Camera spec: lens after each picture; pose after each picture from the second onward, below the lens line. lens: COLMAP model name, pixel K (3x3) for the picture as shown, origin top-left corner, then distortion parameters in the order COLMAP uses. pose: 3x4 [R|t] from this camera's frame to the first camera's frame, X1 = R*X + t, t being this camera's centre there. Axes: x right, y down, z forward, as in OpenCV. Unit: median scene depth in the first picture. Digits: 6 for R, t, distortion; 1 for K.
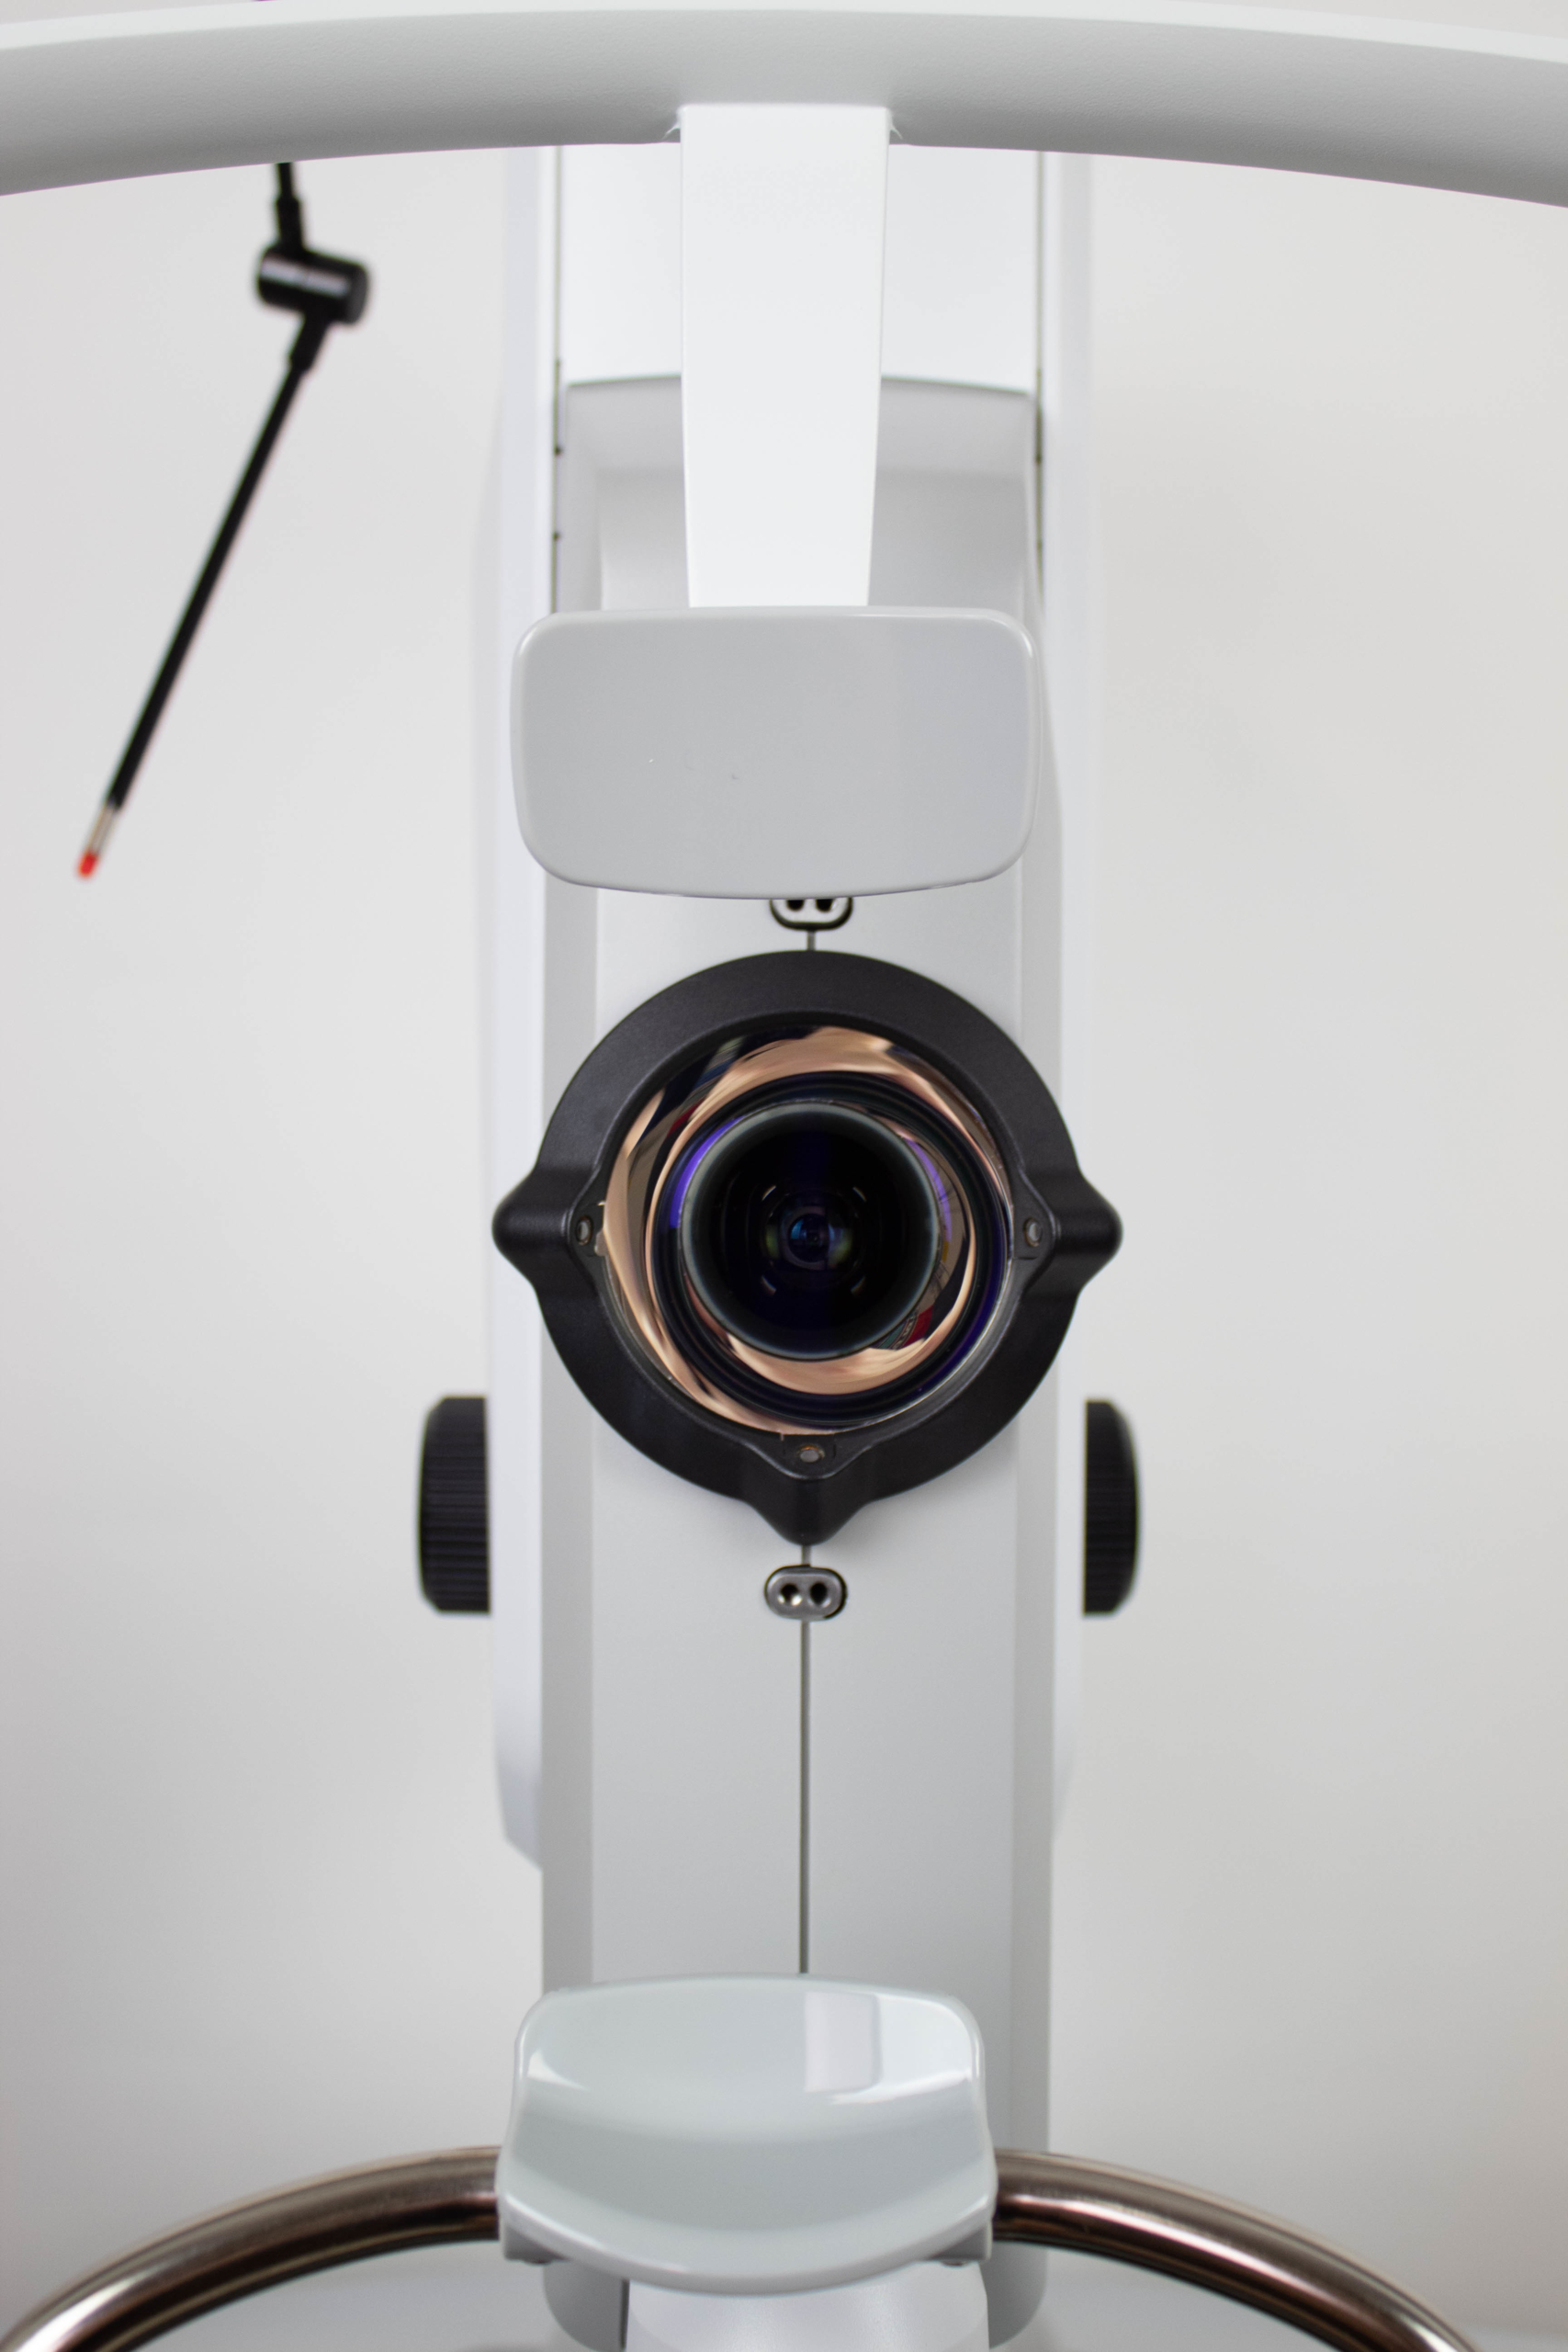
lens RADIAL K [[2810.8, 0, 782.5], [0, 2810.8, 1174.0], [0, 0, 1]] dist [0.012153, 0.000000]
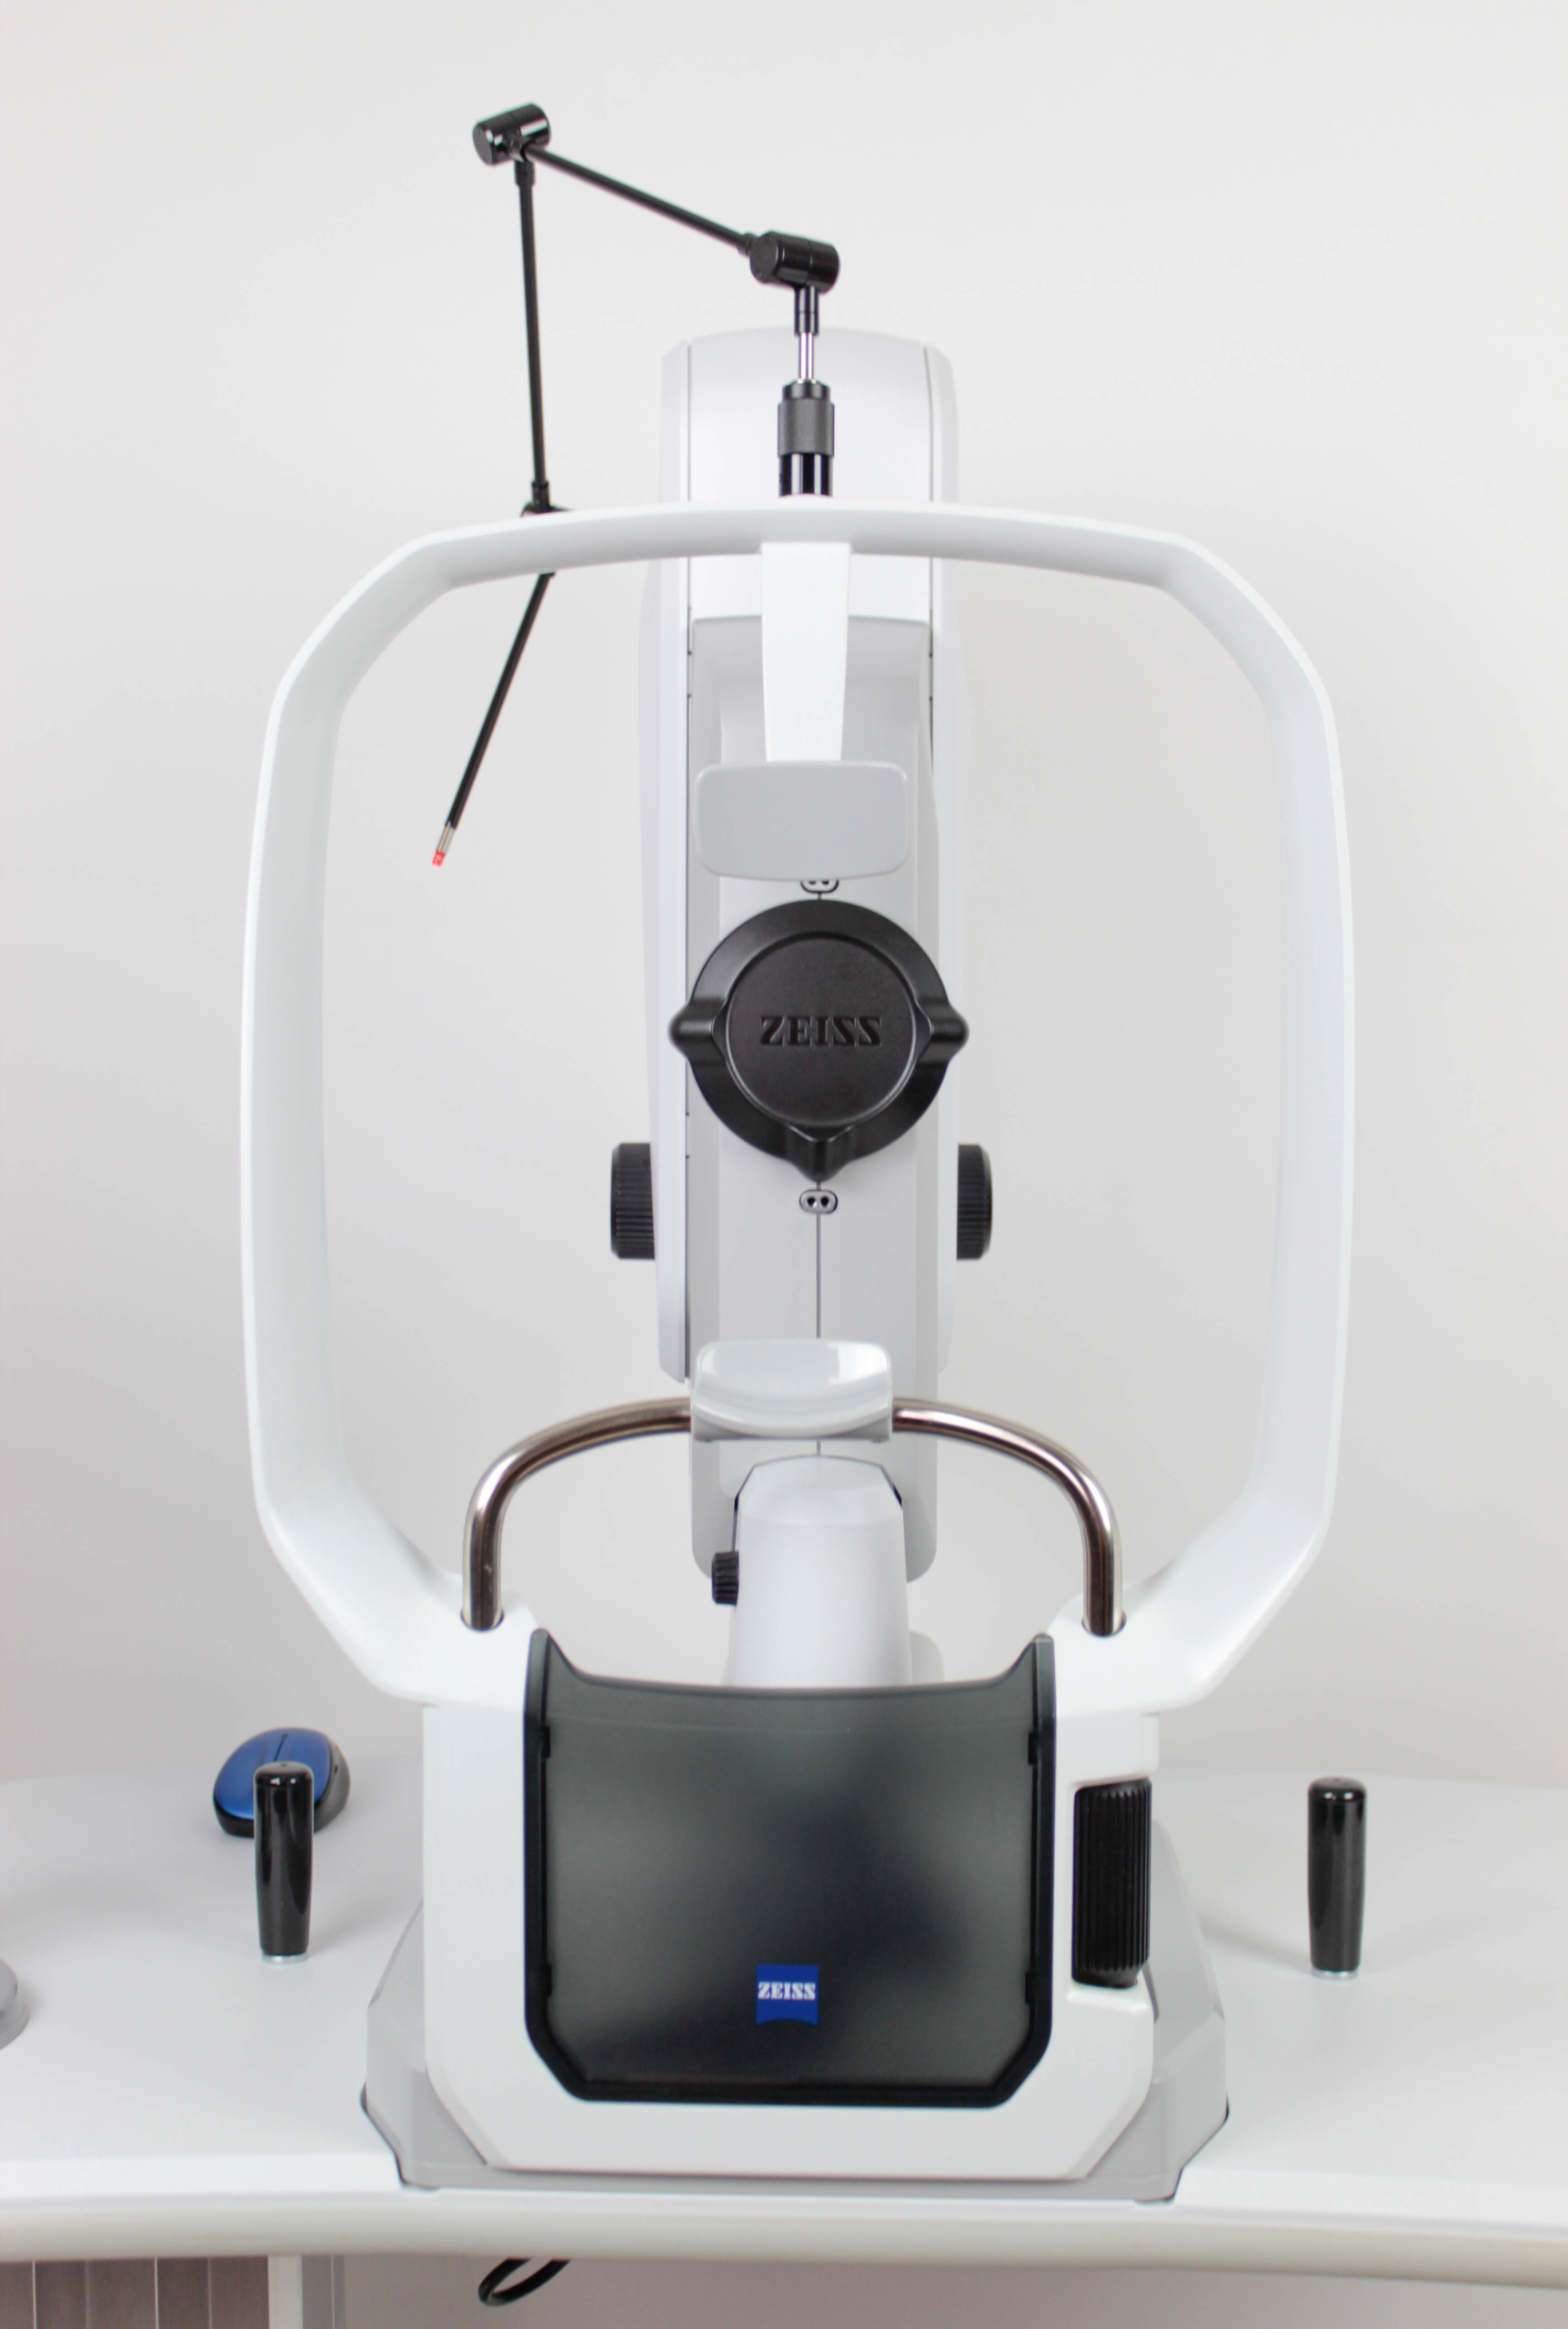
lens RADIAL K [[2575.1, 0, 794.9], [0, 2575.1, 1178.4], [0, 0, 1]] dist [-0.014801, 0.000000]
pose [[0.999914, -0.004665, -0.012248, 0.014308], [0.004988, 0.999636, 0.026520, 0.078452], [0.012120, -0.026579, 0.999573, -0.979080]]
